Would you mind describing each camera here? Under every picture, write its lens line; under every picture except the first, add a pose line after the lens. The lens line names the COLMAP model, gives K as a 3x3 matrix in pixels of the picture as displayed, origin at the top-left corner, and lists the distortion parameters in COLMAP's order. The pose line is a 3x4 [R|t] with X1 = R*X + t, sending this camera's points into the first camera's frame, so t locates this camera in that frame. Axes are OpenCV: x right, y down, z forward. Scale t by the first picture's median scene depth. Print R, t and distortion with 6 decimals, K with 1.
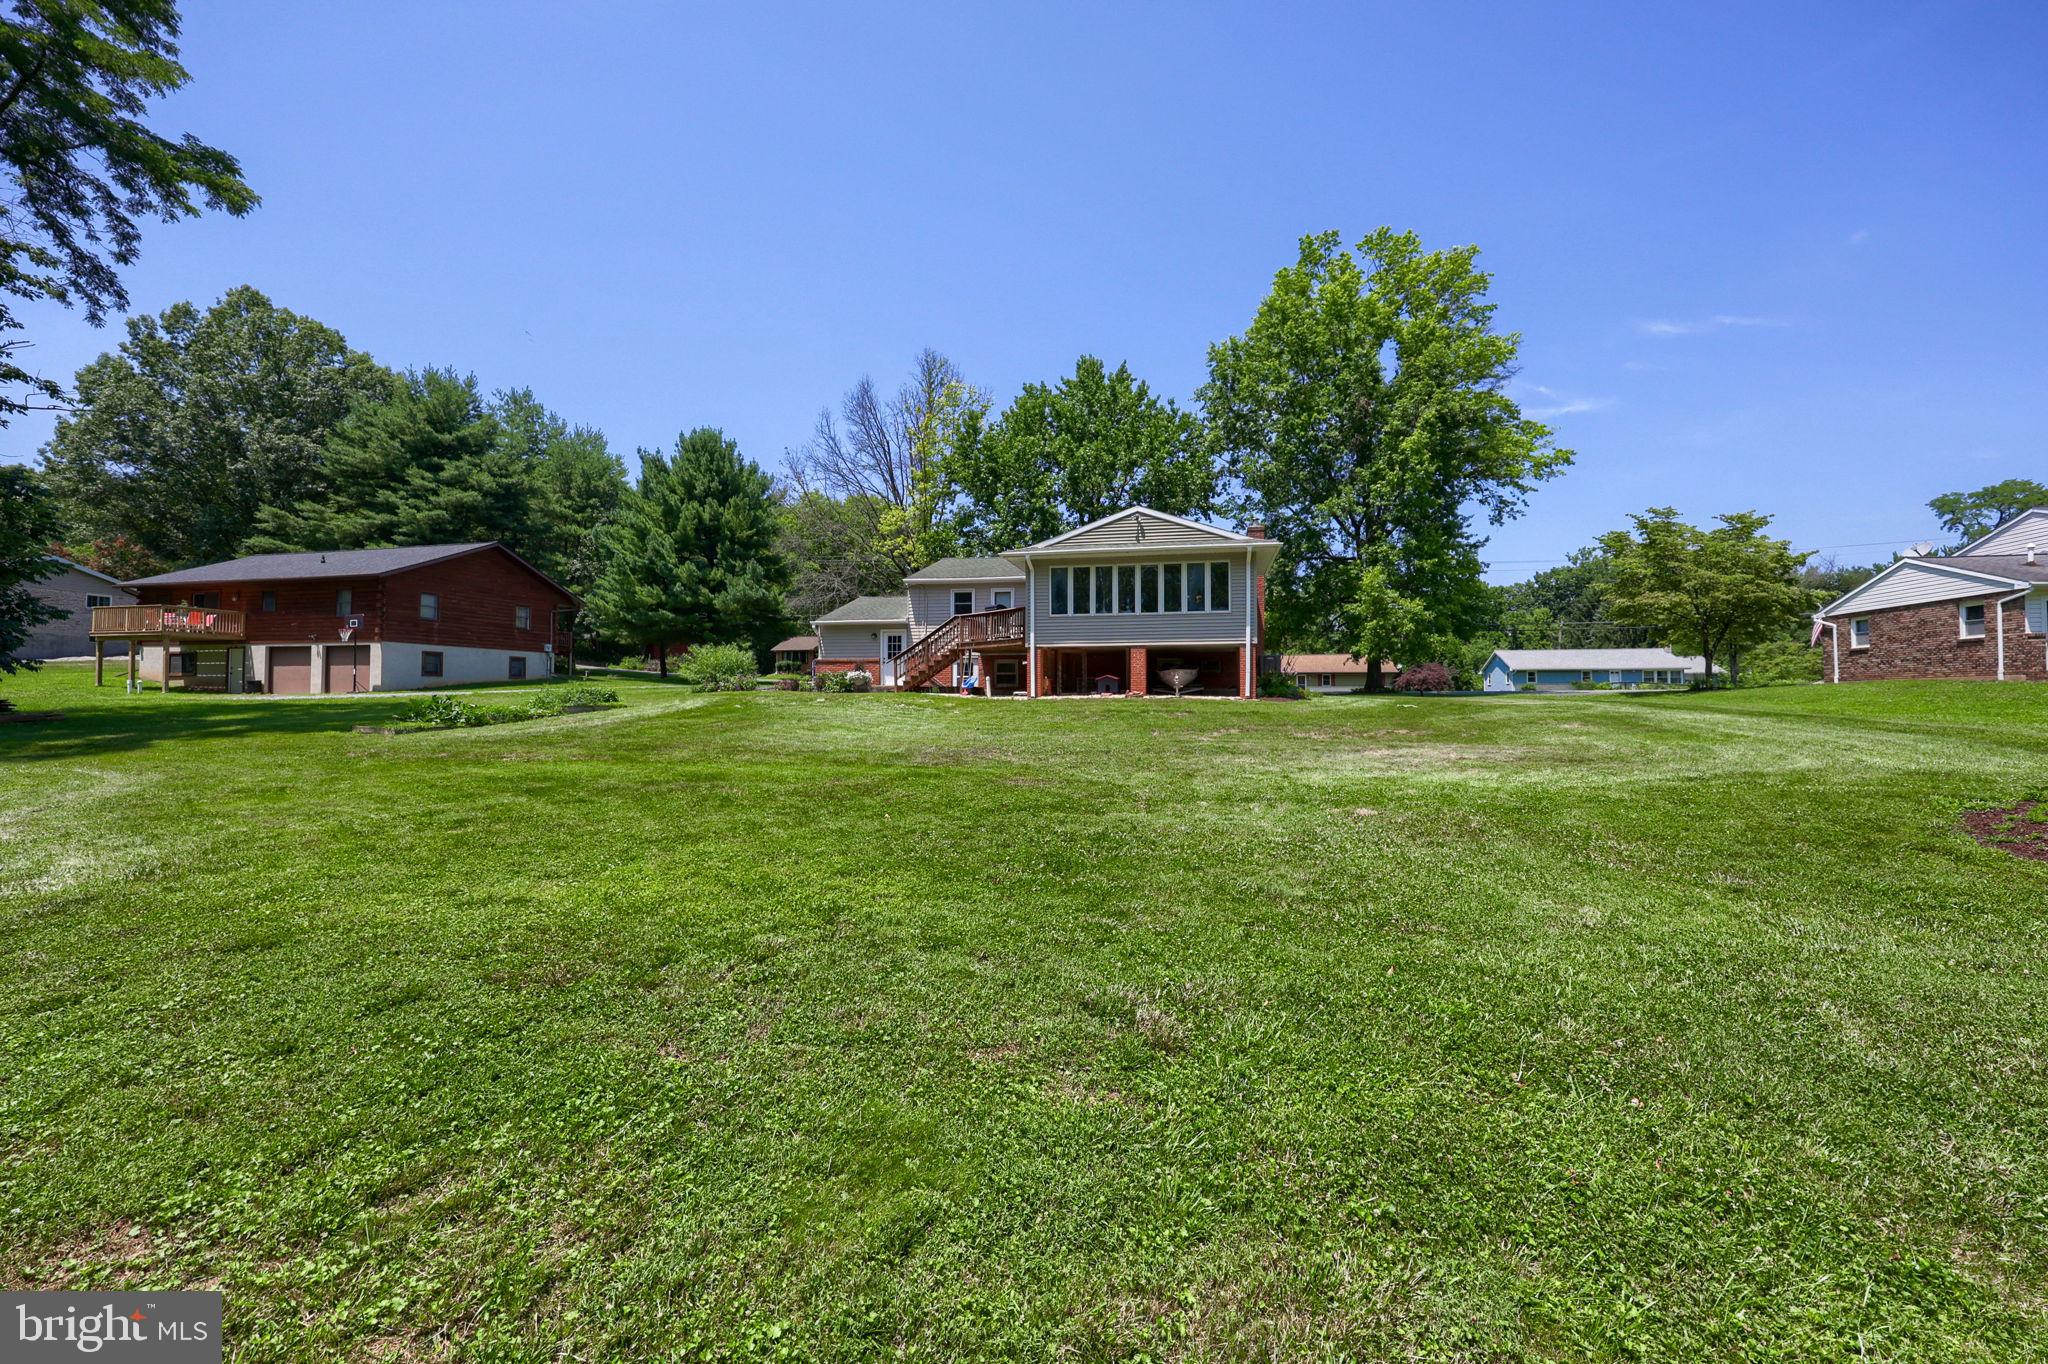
lens RADIAL K [[834.7, 0, 1025.6], [0, 834.7, 674.9], [0, 0, 1]] dist [0.000971, -0.000165]
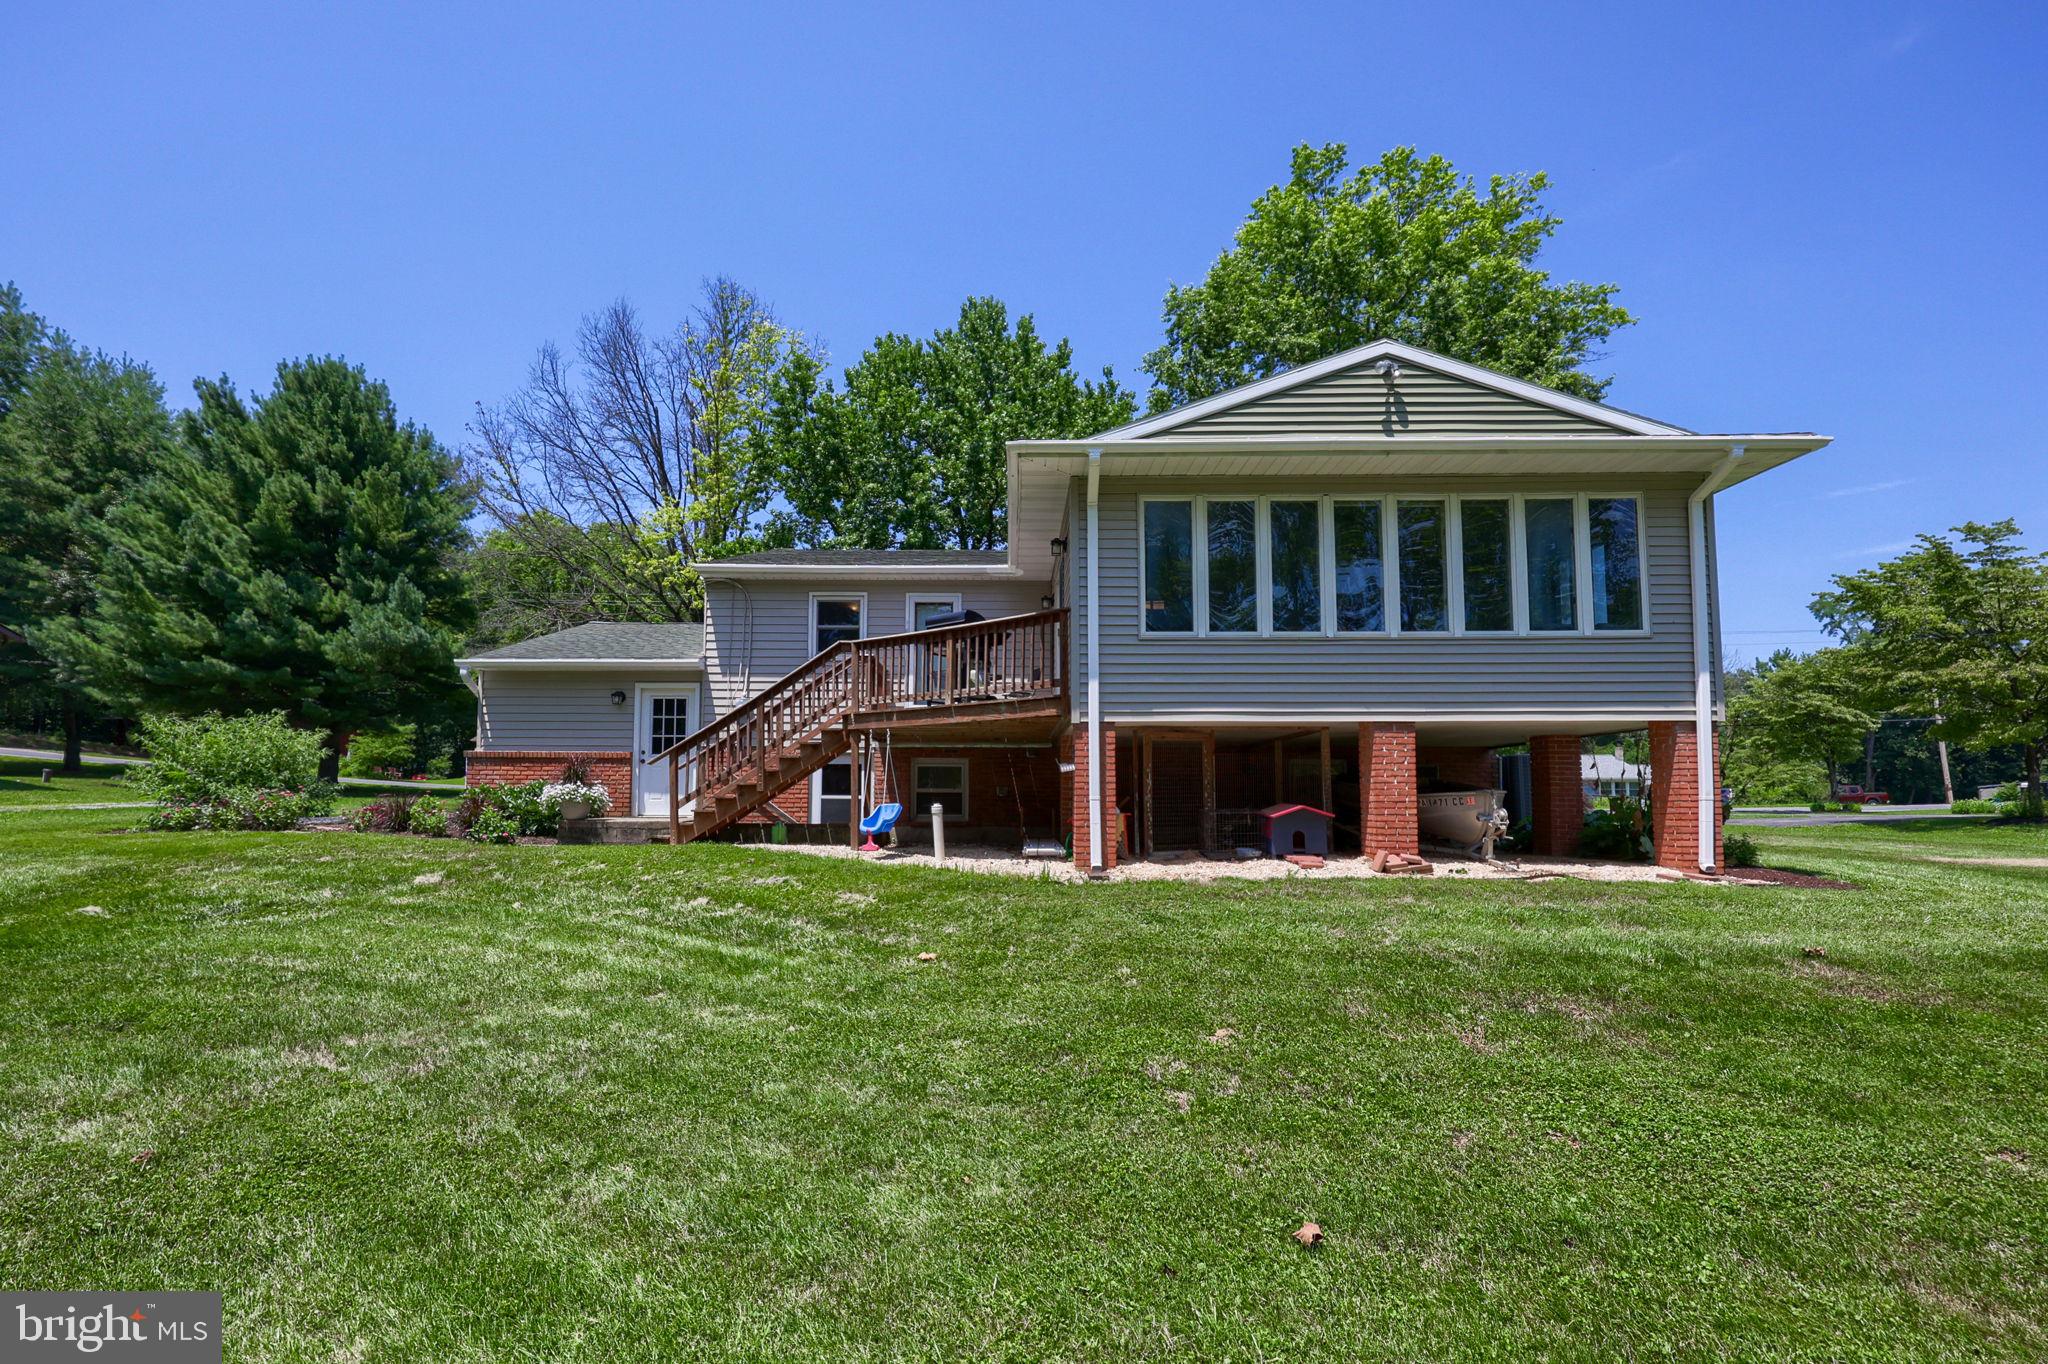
lens RADIAL K [[1006.2, 0, 1022.8], [0, 1006.2, 756.1], [0, 0, 1]] dist [0.000753, -0.000358]
pose [[0.981458, 0.013315, 0.191212, -0.041011], [-0.009051, 0.999691, -0.023154, -0.003979], [-0.191461, 0.020994, 0.981276, 0.243971]]
